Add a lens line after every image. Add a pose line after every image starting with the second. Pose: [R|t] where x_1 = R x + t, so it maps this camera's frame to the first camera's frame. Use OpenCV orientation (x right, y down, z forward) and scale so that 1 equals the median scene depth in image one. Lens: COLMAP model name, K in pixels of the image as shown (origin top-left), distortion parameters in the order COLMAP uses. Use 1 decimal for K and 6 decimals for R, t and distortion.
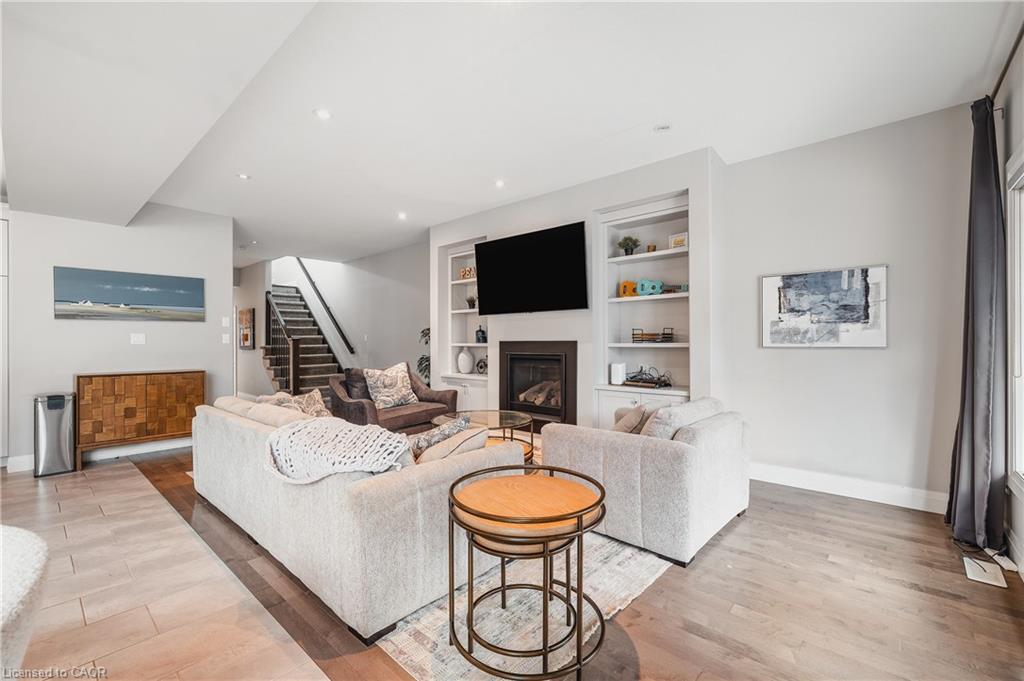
lens RADIAL K [[425.3, 0, 512.0], [0, 425.3, 340.5], [0, 0, 1]] dist [0.000157, -0.000037]
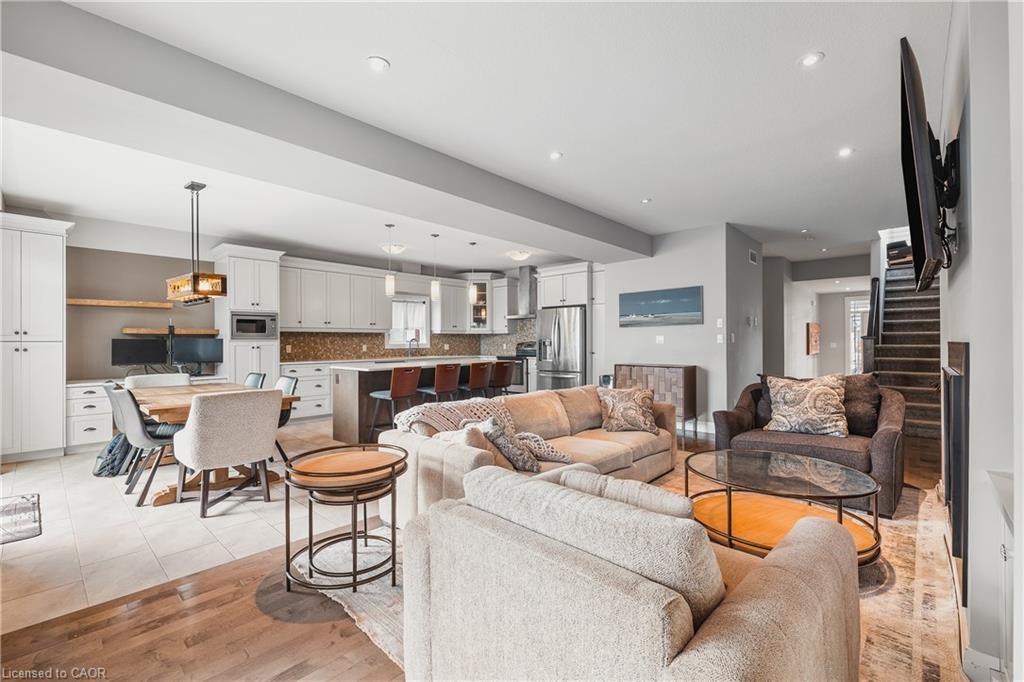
lens RADIAL K [[447.4, 0, 512.0], [0, 447.4, 341.0], [0, 0, 1]] dist [0.000711, -0.000027]
pose [[-0.028805, 0.000046, -0.999585, 0.558306], [0.007521, 0.999972, -0.000171, -0.003206], [0.999557, -0.007522, -0.028804, 0.612583]]
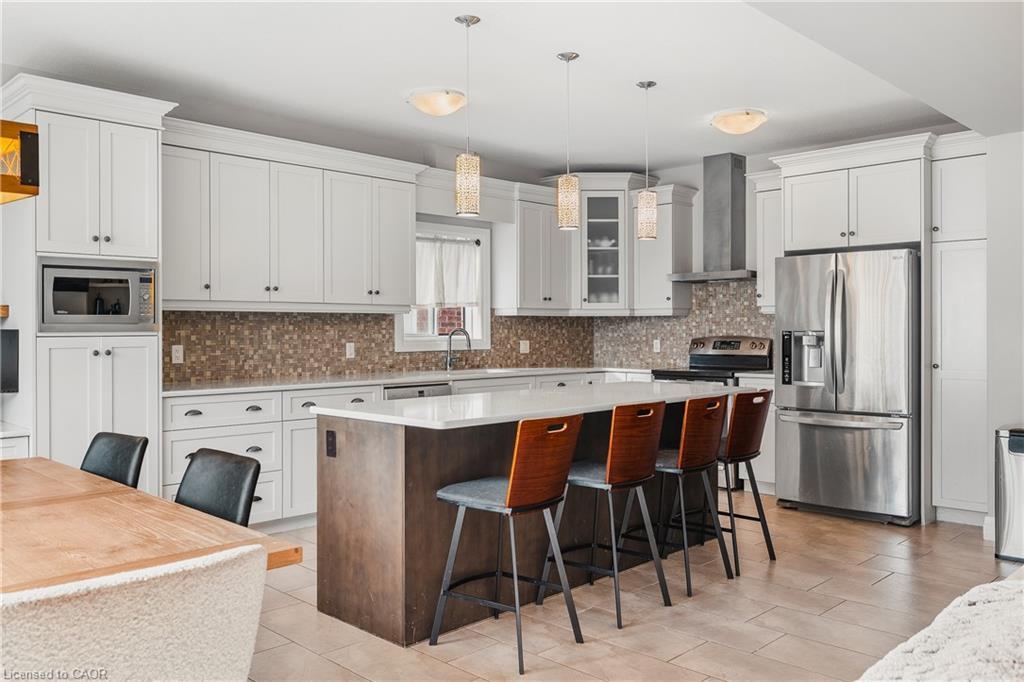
lens RADIAL K [[836.8, 0, 507.3], [0, 836.8, 327.4], [0, 0, 1]] dist [0.003247, 0.003650]
pose [[-0.065815, -0.000837, -0.997831, 0.137851], [0.005506, 0.999984, -0.001202, -0.015737], [0.997817, -0.005573, -0.065810, 0.312400]]
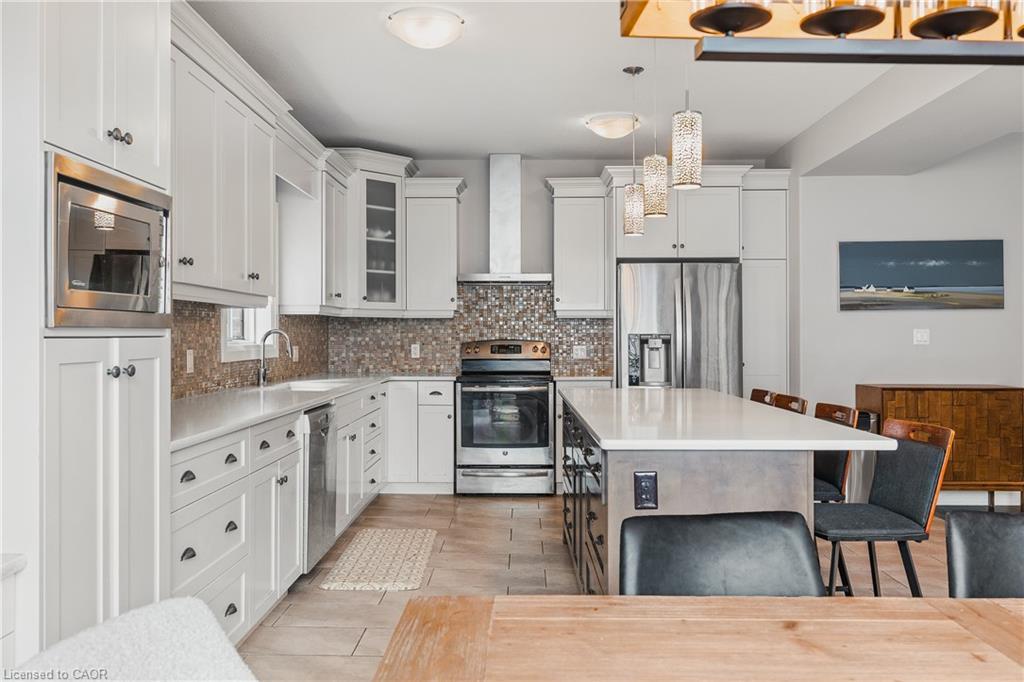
lens RADIAL K [[819.0, 0, 510.1], [0, 819.0, 333.6], [0, 0, 1]] dist [0.004066, 0.001546]
pose [[0.644954, -0.000722, -0.764221, -0.316965], [0.001423, 0.999999, 0.000255, -0.010866], [0.764220, -0.001252, 0.644954, -0.373873]]
